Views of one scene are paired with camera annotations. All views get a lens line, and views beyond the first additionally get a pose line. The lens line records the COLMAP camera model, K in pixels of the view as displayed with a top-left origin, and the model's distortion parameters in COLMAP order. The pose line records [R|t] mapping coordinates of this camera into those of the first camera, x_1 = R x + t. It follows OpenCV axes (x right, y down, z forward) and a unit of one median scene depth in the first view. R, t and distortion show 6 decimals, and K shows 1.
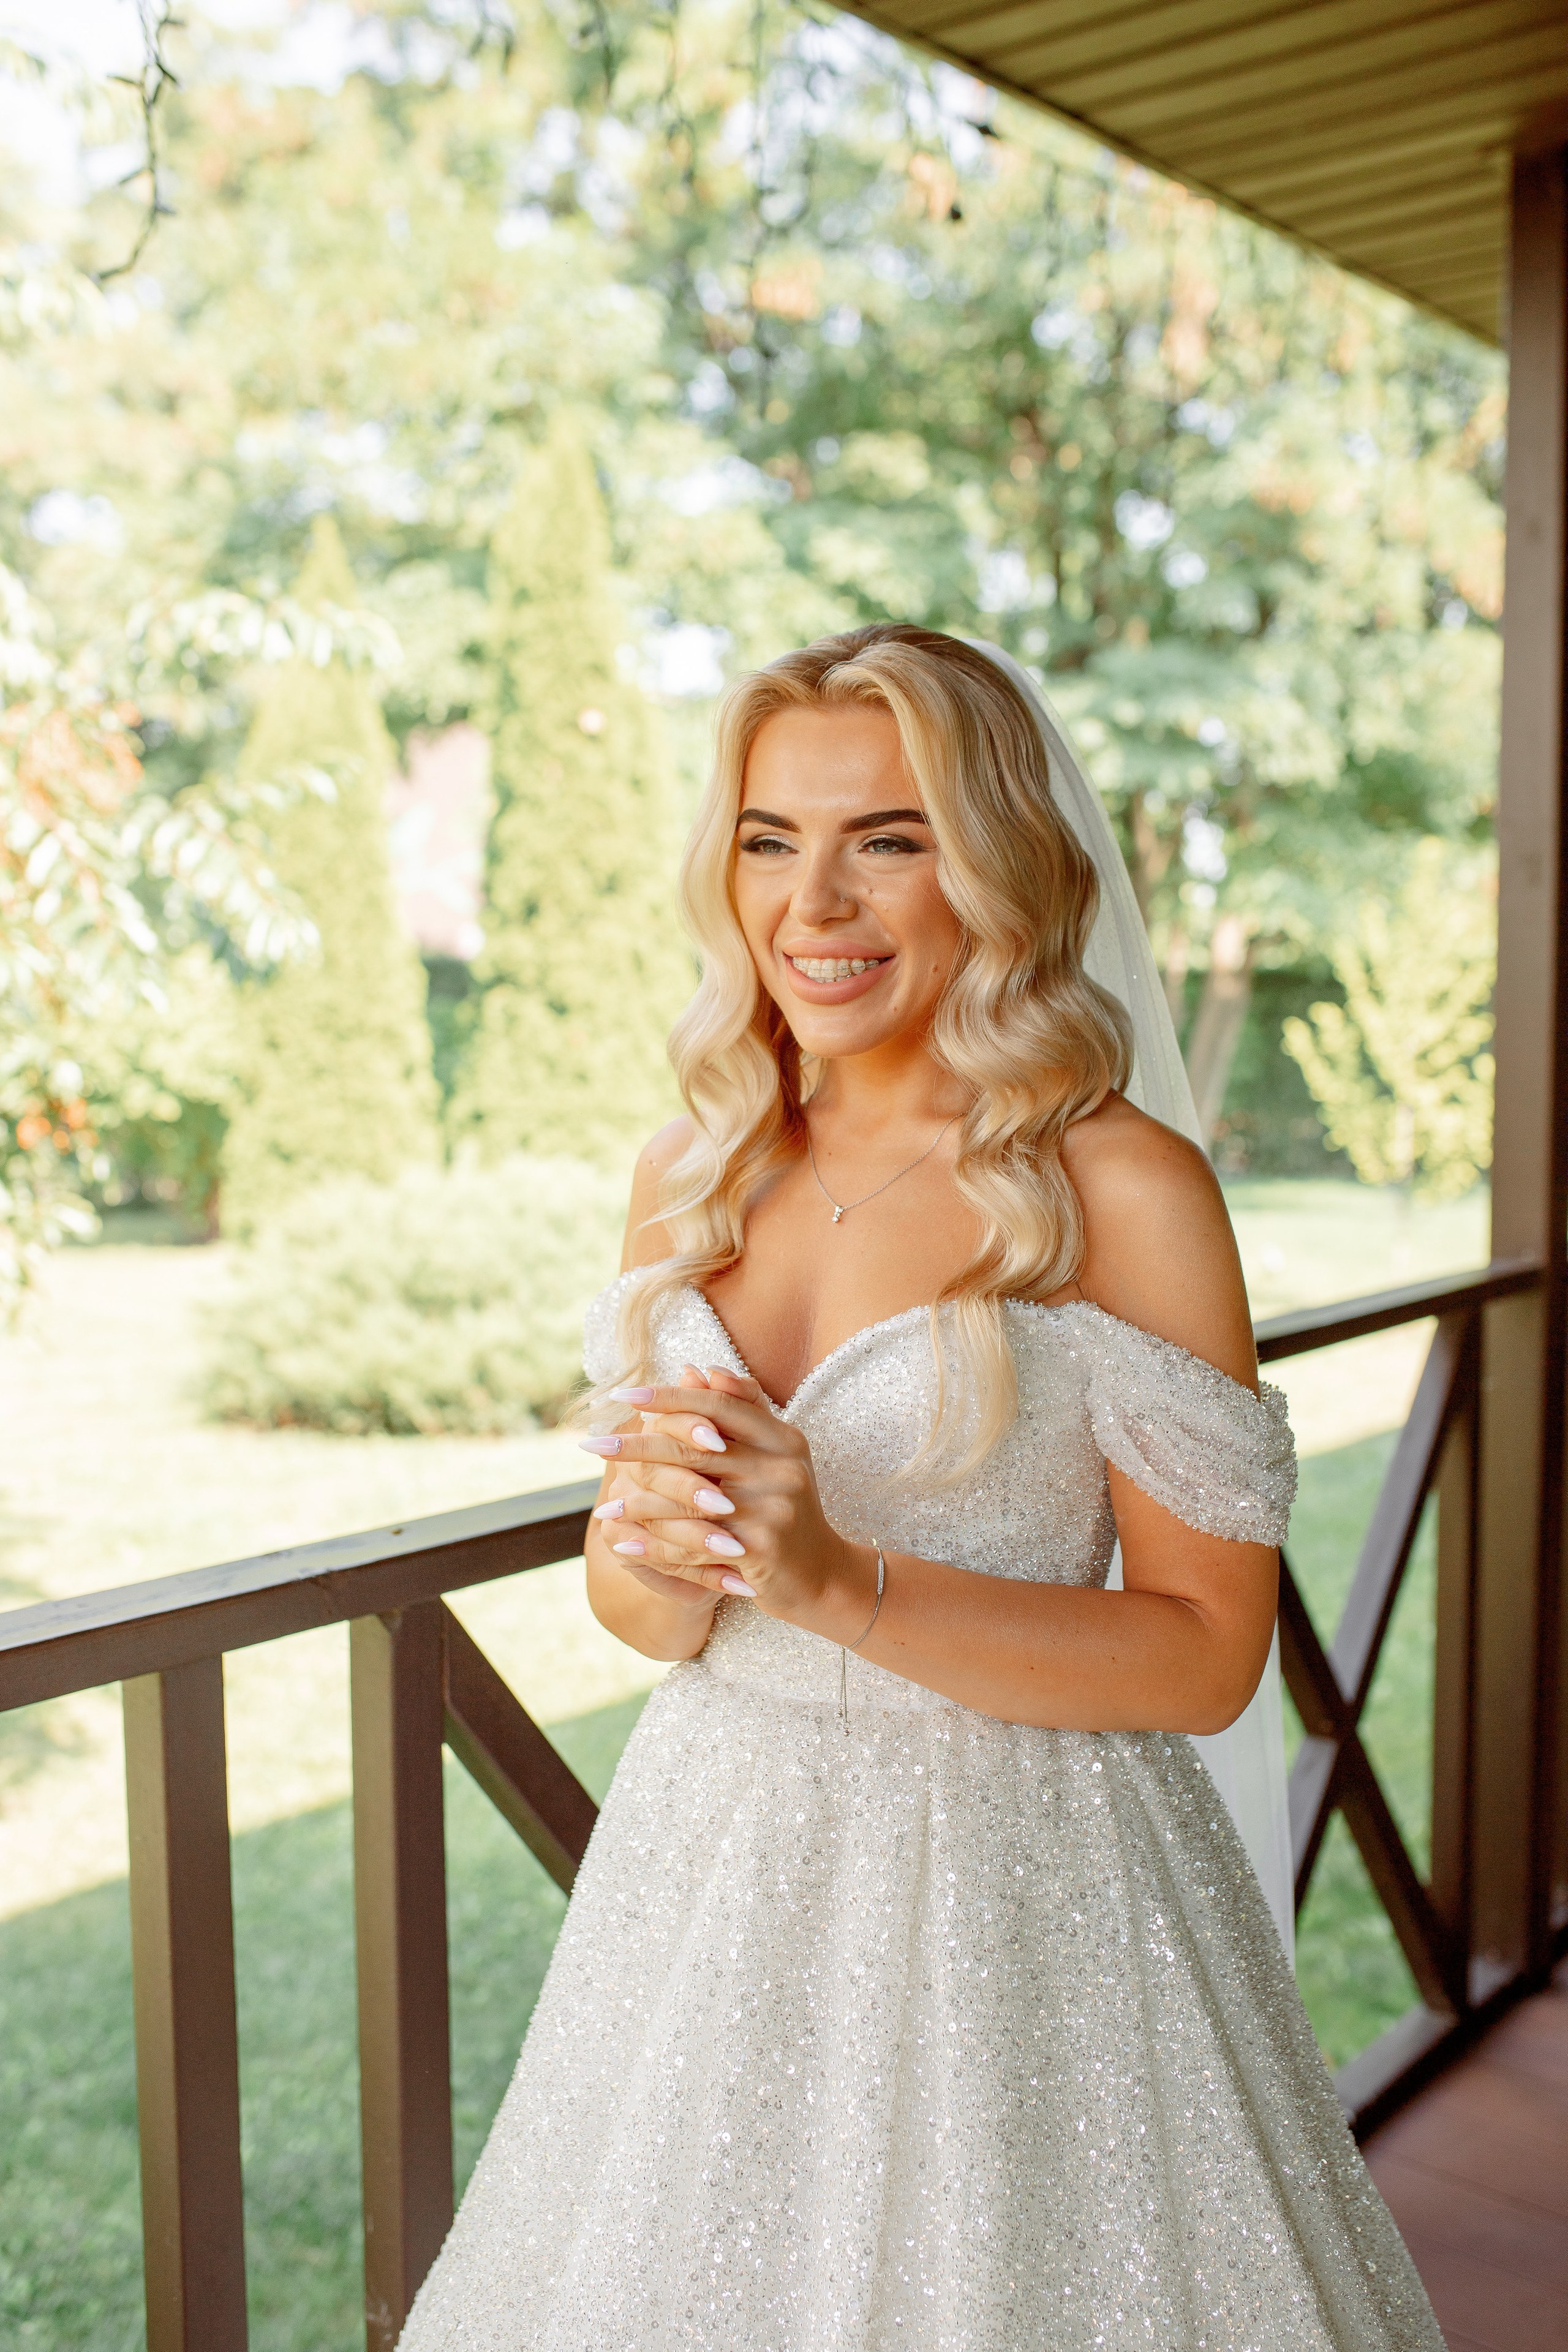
lens RADIAL K [[2314.2, 0, 807.1], [0, 2314.2, 1180.3], [0, 0, 1]] dist [-0.069224, 0.181429]
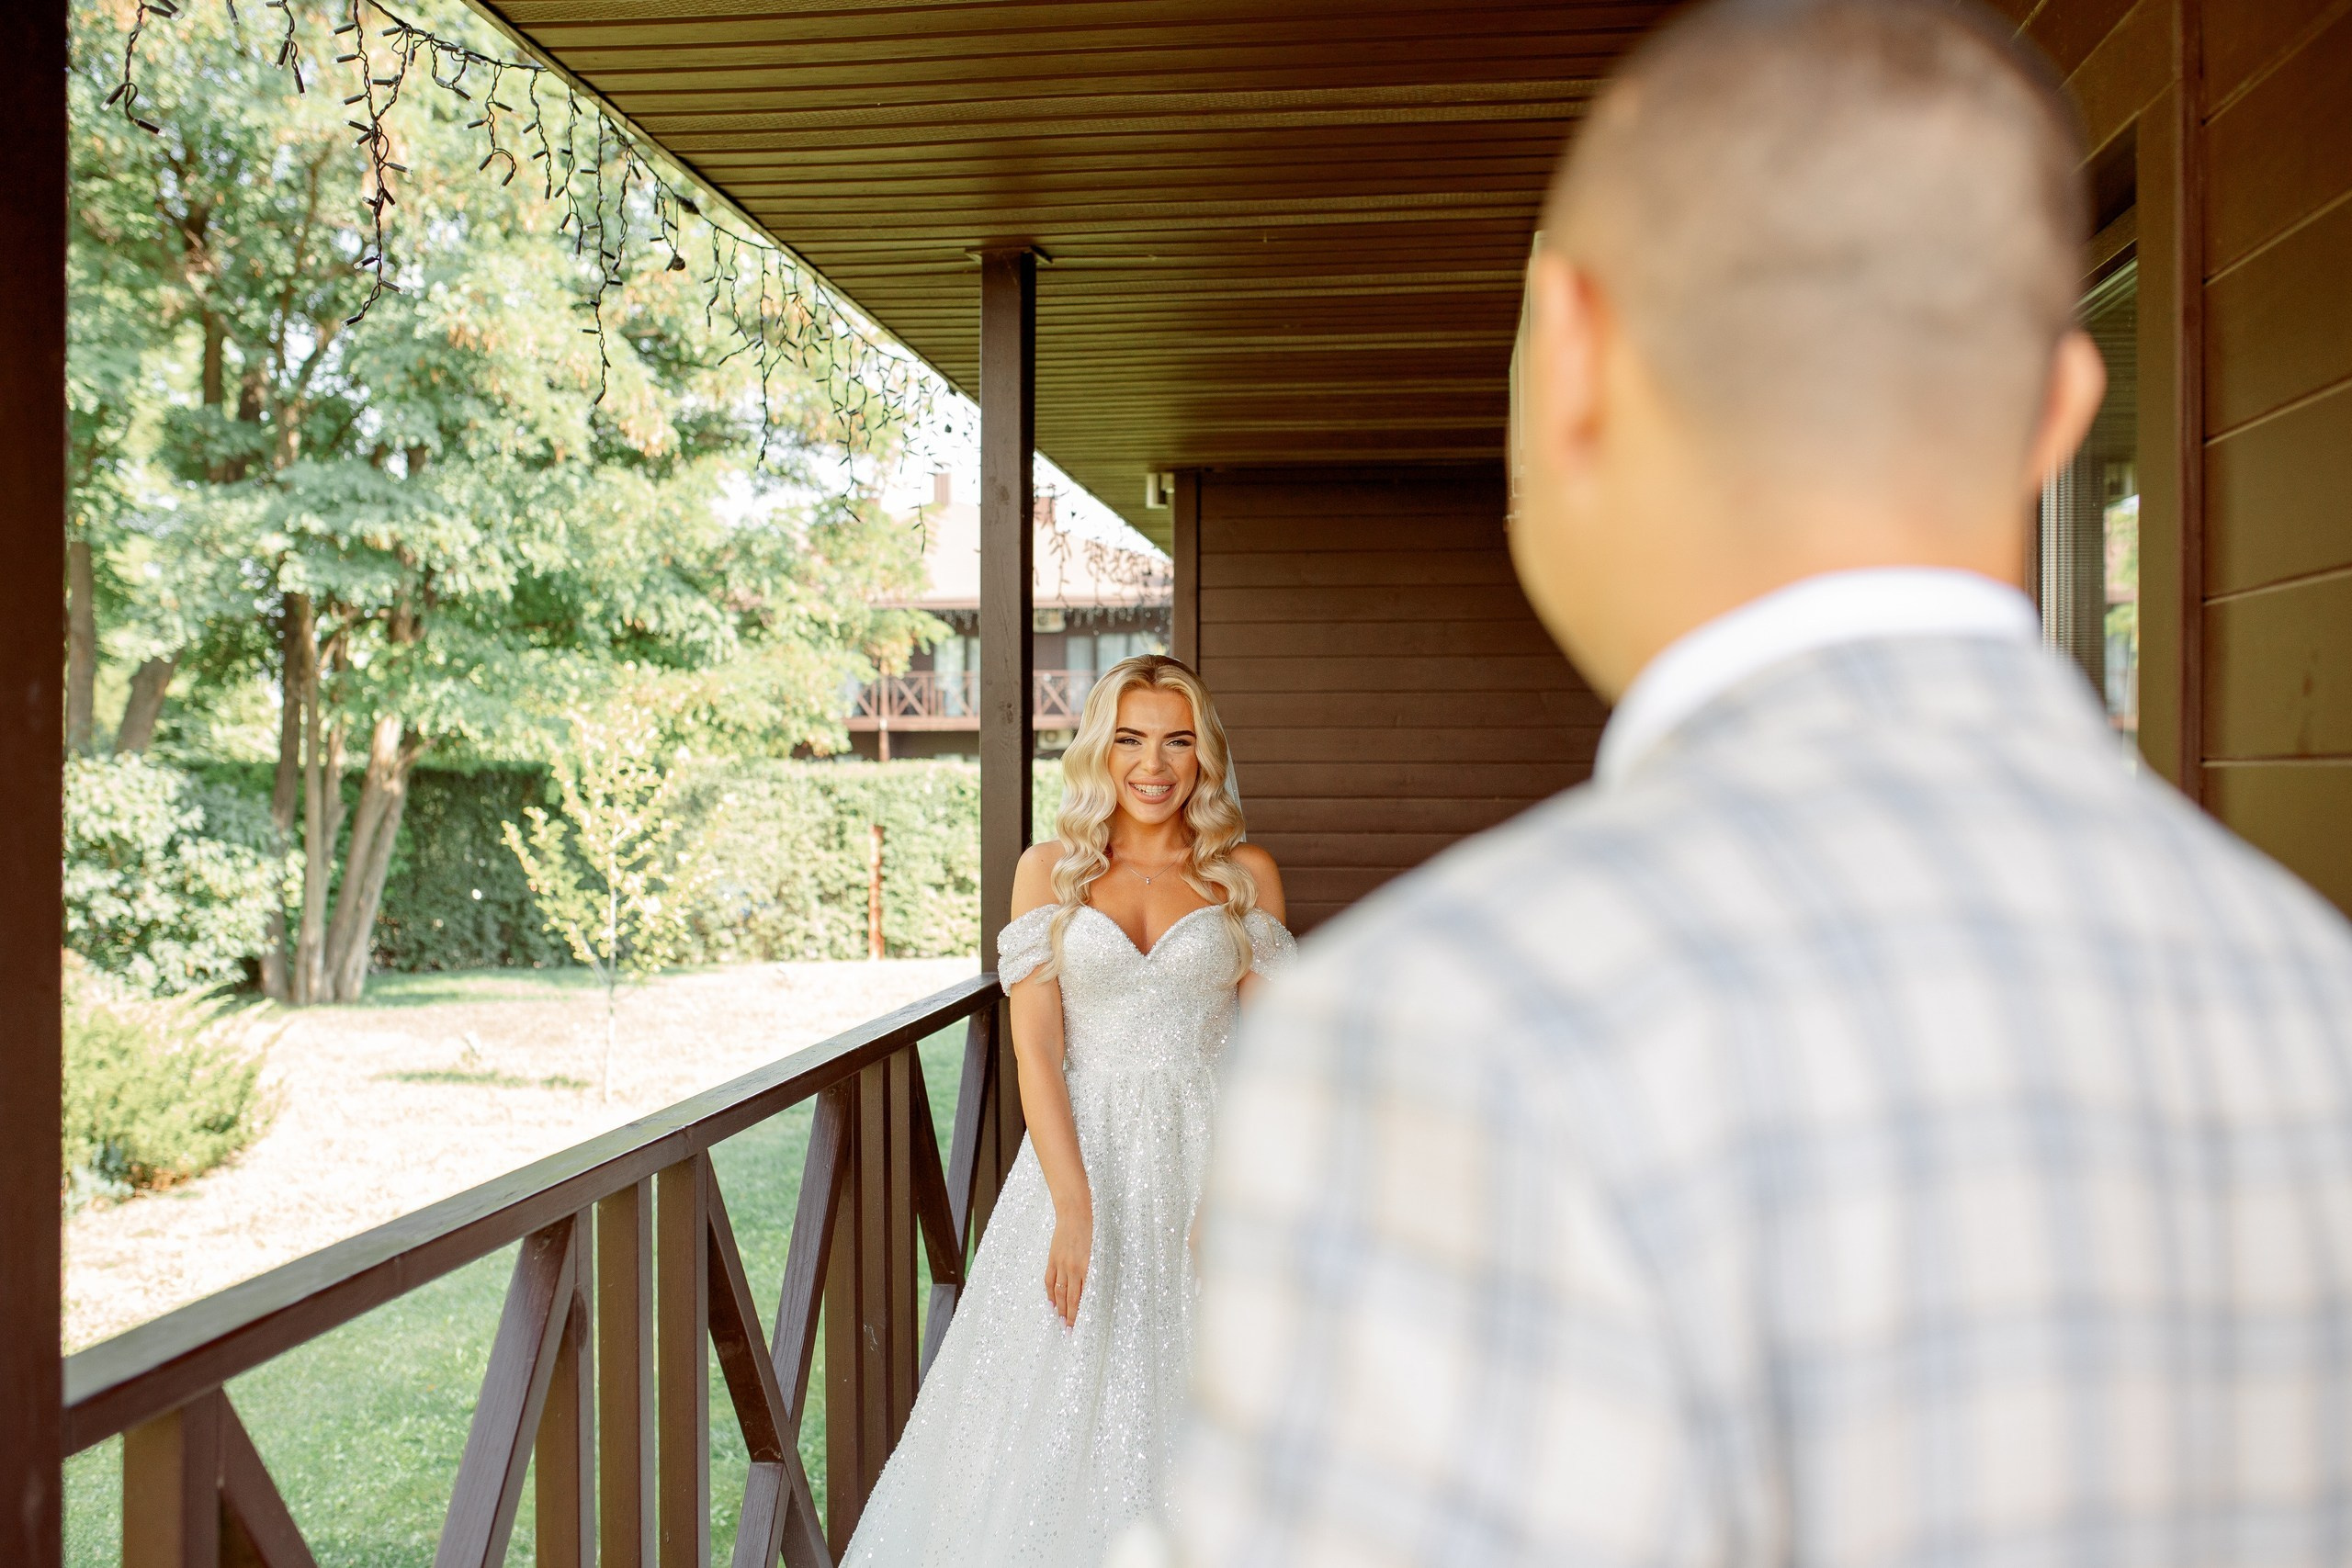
lens RADIAL K [[2313.9, 0, 1176.0], [0, 2313.9, 837.6], [0, 0, 1]] dist [-0.069224, 0.181429]
pose [[0.846057, -0.004168, 0.533076, -0.106298], [0.037107, 0.998004, -0.051090, 0.007570], [-0.531800, 0.063006, 0.844523, -0.094318]]
